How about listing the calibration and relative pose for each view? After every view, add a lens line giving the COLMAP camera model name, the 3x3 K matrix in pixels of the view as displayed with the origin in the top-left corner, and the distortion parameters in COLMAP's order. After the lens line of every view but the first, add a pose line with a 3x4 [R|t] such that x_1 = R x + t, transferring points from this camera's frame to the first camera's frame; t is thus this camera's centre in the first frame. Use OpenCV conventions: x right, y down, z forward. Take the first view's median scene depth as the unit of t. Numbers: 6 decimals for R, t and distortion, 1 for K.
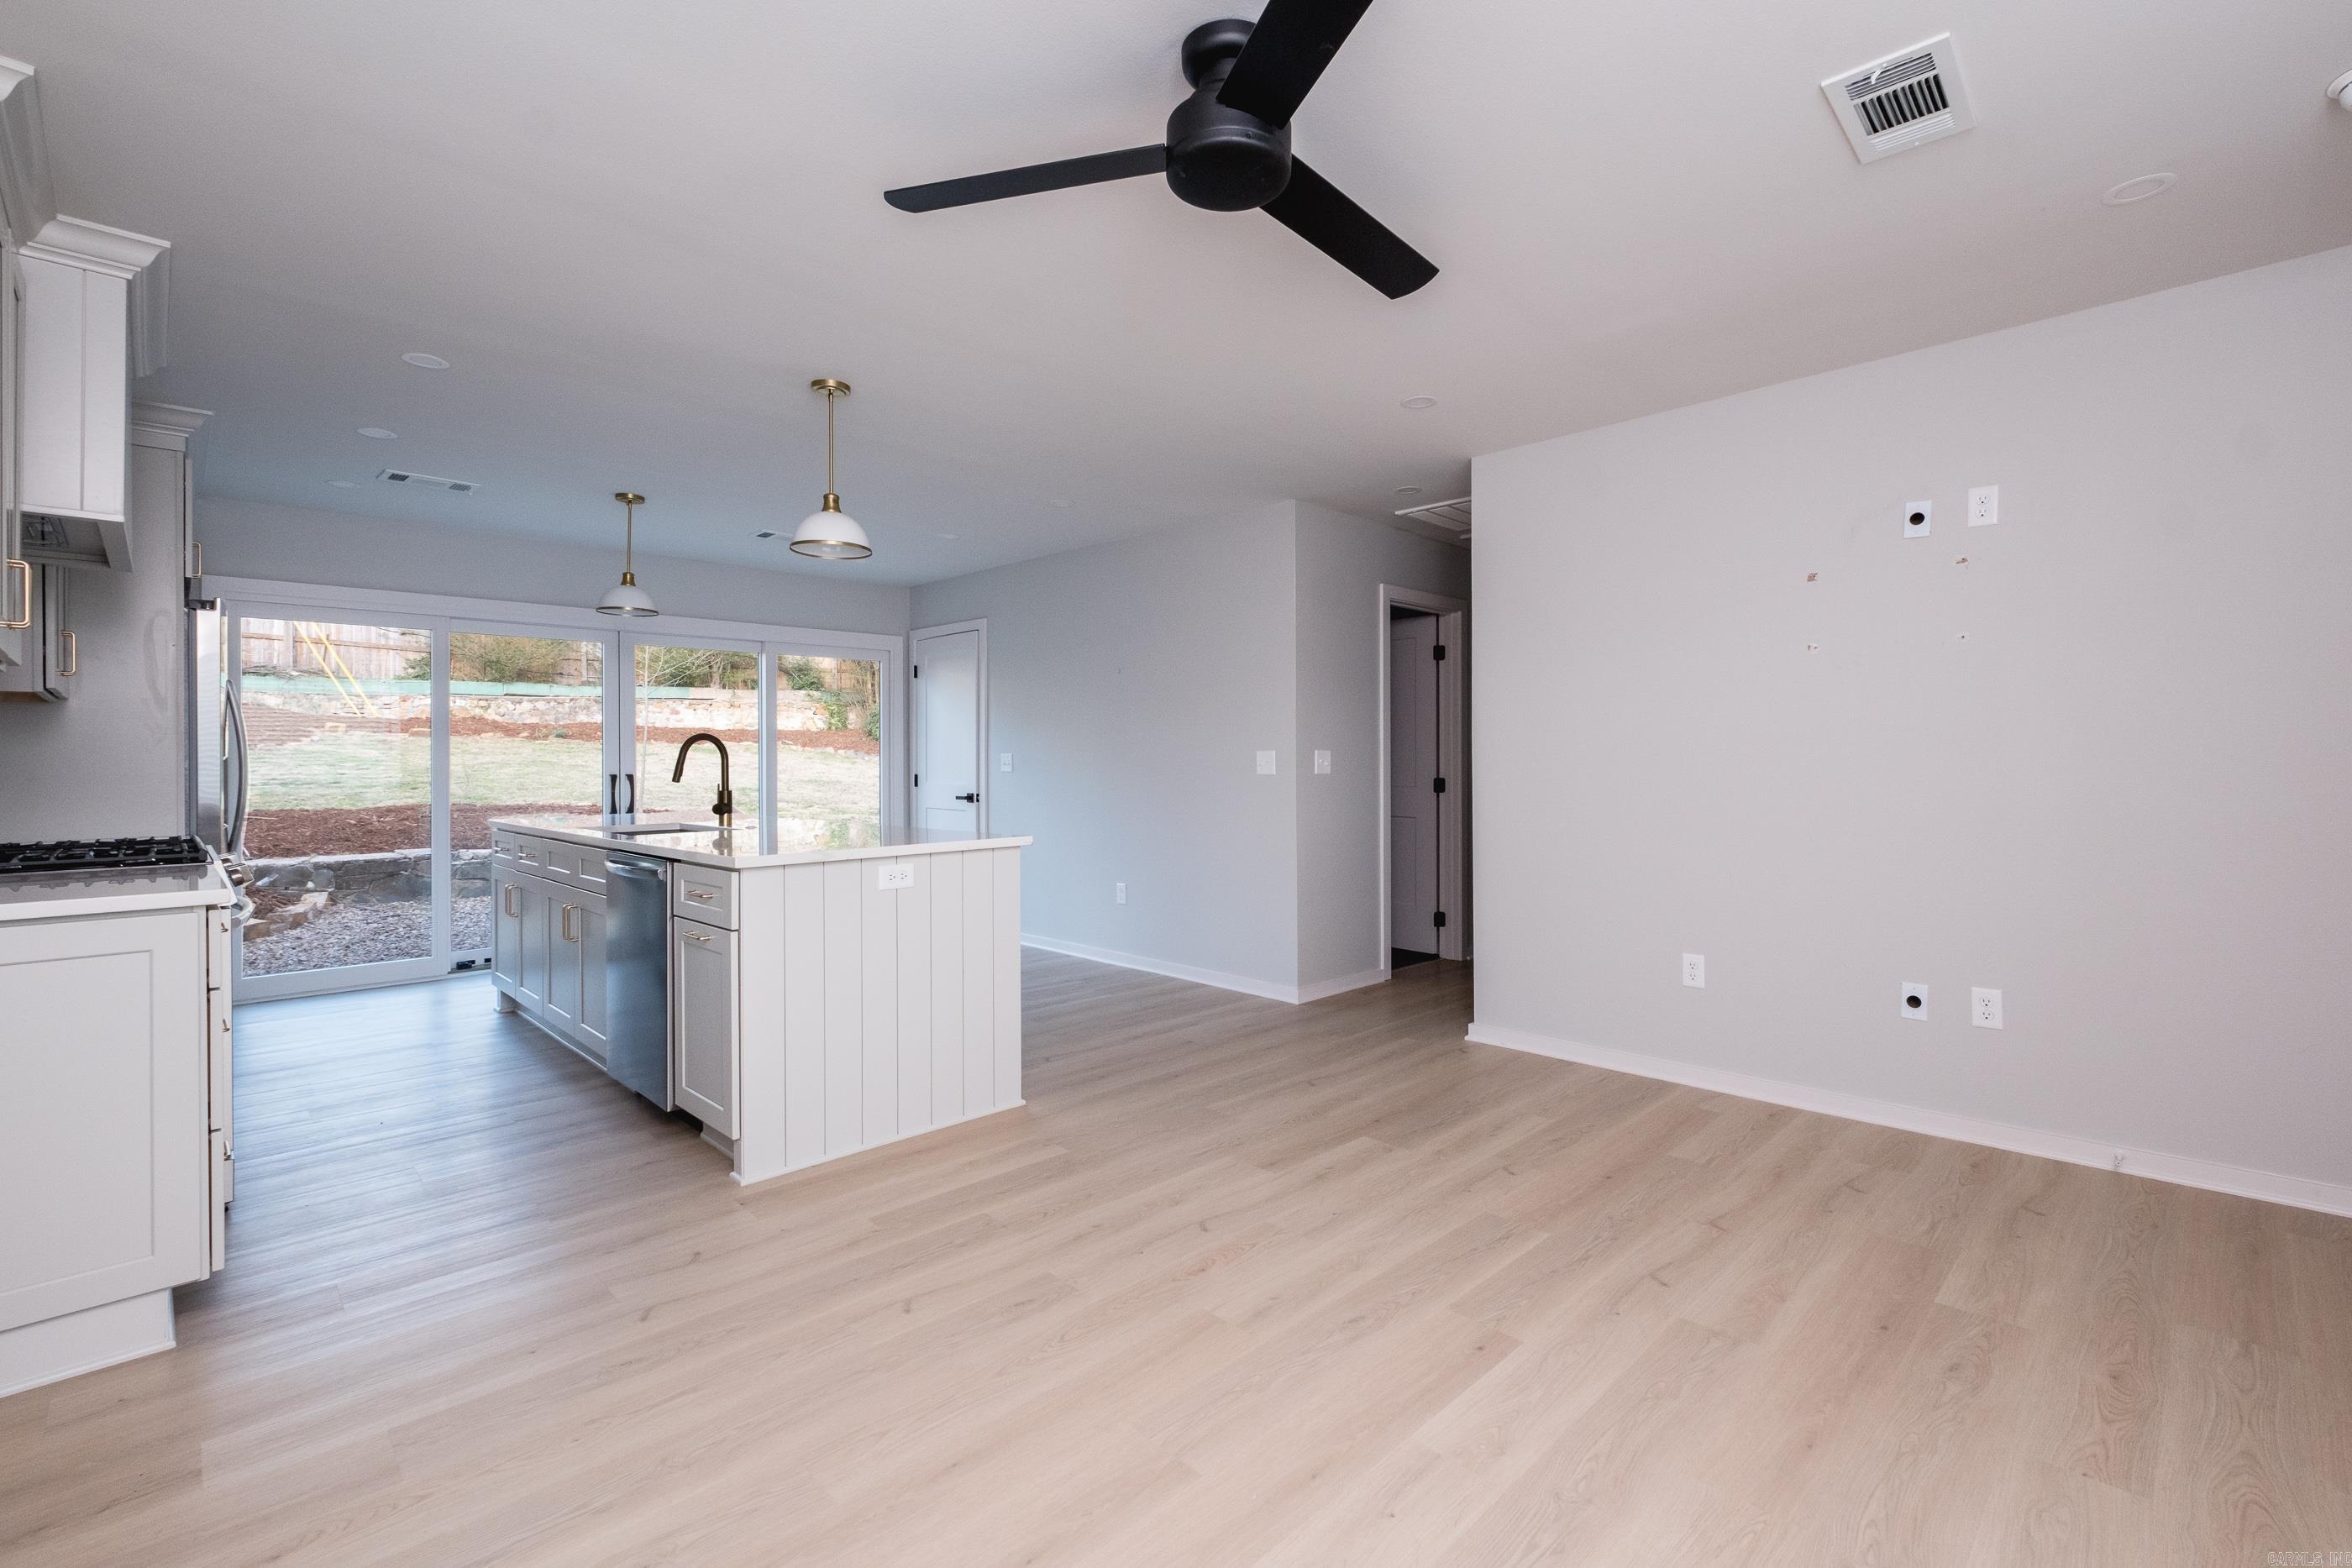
lens RADIAL K [[1021.4, 0, 1188.8], [0, 1021.4, 755.7], [0, 0, 1]] dist [0.001121, -0.000641]
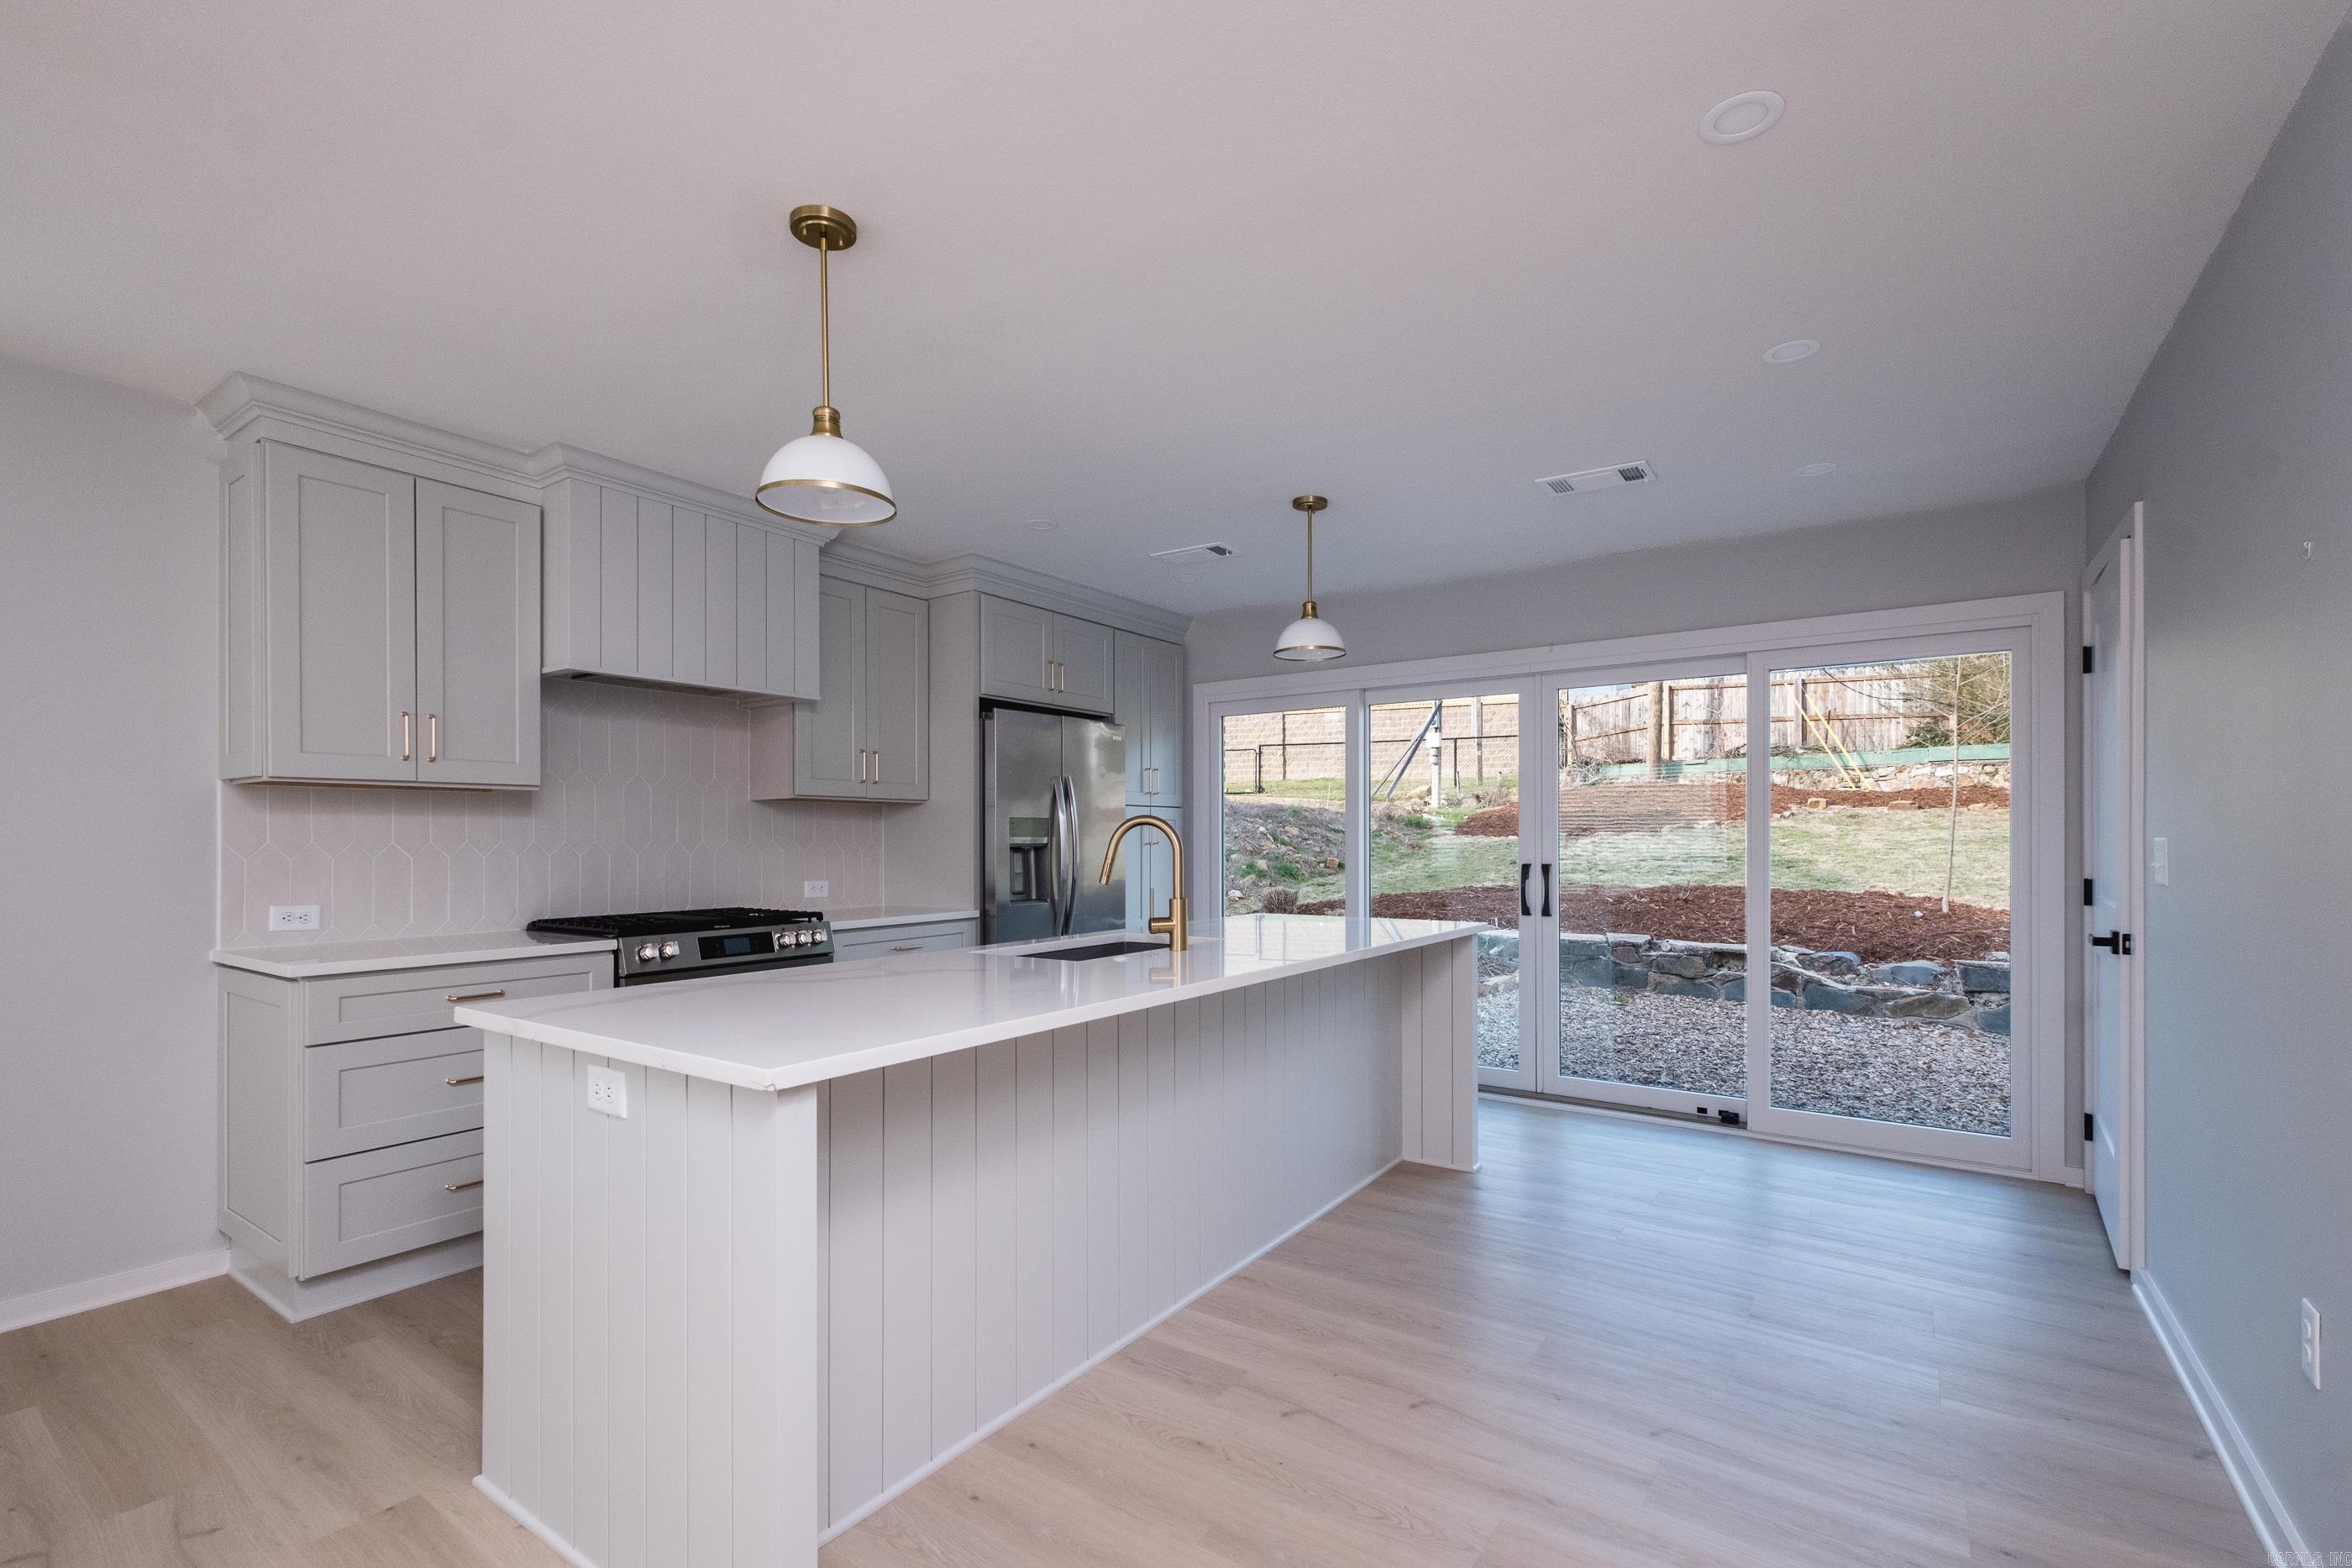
lens RADIAL K [[1031.7, 0, 1185.7], [0, 1031.7, 839.8], [0, 0, 1]] dist [0.002313, -0.000316]
pose [[0.180238, 0.006693, -0.983600, 0.150033], [0.005575, 0.999954, 0.007826, -0.007229], [0.983607, -0.006894, 0.180193, 0.607349]]
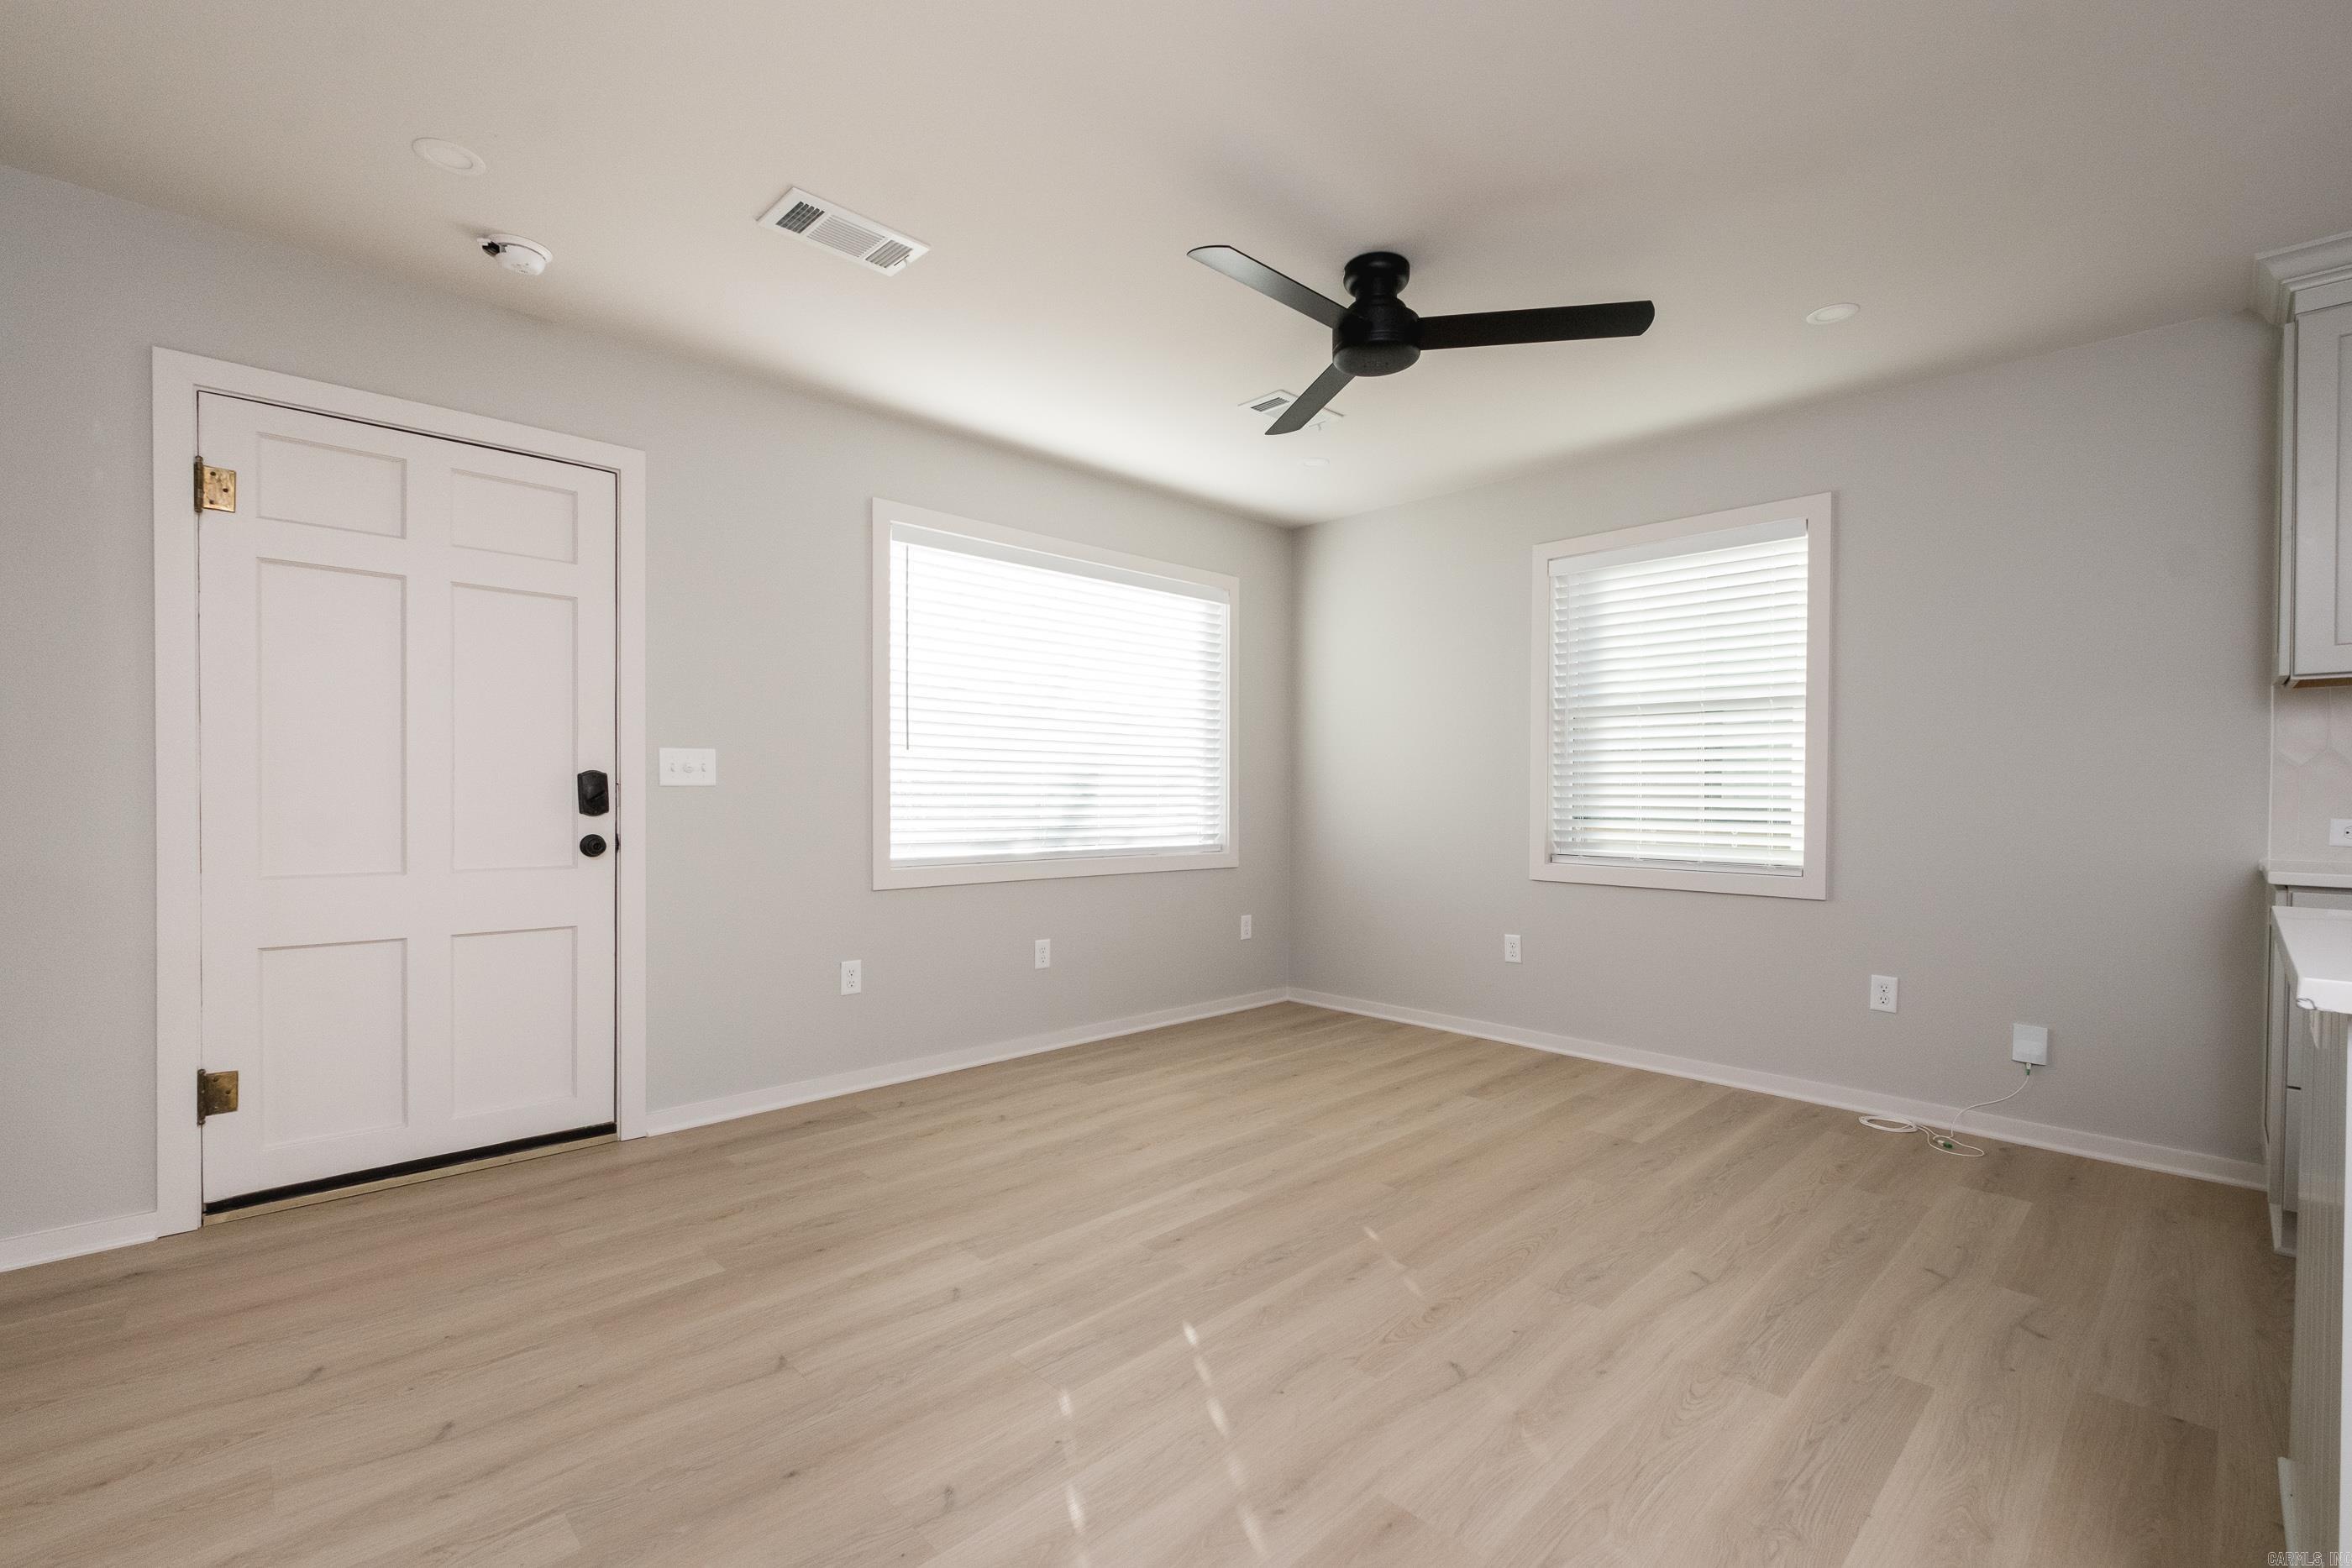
lens RADIAL K [[1021.1, 0, 1189.7], [0, 1021.1, 811.1], [0, 0, 1]] dist [0.018881, -0.014442]
pose [[-0.999941, -0.000800, 0.010830, 0.084102], [-0.000638, 0.999889, 0.014916, 0.015537], [-0.010841, 0.014908, -0.999830, 0.719873]]
